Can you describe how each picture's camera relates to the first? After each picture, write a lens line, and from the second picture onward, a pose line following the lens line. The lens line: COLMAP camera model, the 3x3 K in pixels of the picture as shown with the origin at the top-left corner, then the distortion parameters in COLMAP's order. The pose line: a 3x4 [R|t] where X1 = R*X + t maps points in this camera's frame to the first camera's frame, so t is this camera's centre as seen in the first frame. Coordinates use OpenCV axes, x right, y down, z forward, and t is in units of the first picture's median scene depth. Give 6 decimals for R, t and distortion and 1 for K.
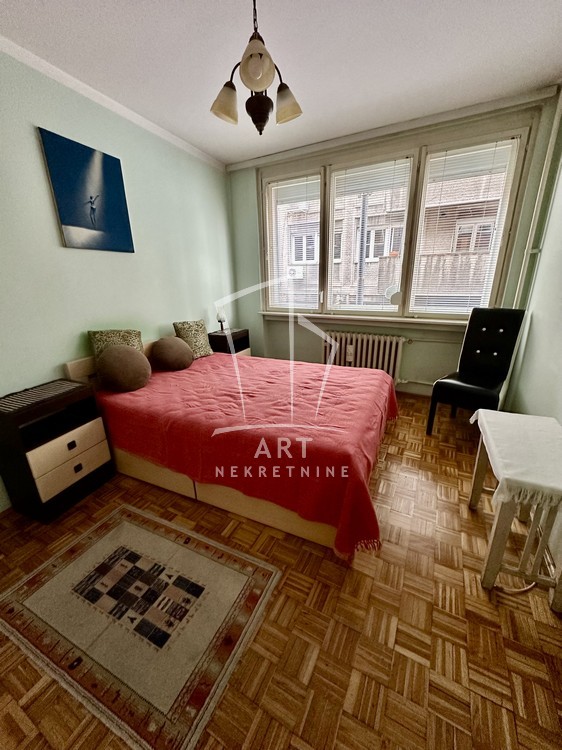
lens RADIAL K [[300.4, 0, 280.9], [0, 300.4, 374.2], [0, 0, 1]] dist [0.002457, 0.000280]
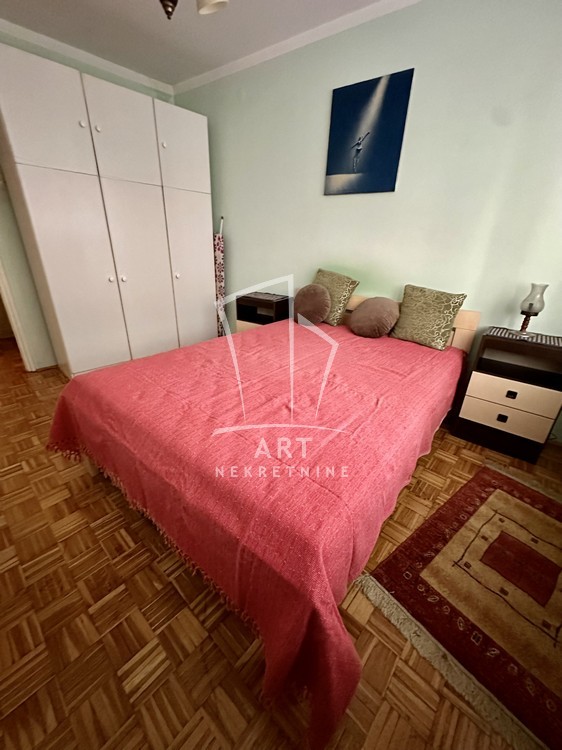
lens RADIAL K [[300.4, 0, 280.7], [0, 300.4, 373.0], [0, 0, 1]] dist [0.002457, 0.000280]
pose [[-0.250502, 0.398110, -0.882472, 0.656236], [-0.330927, 0.821416, 0.464503, -0.318790], [0.909800, 0.408393, -0.074021, 1.157631]]
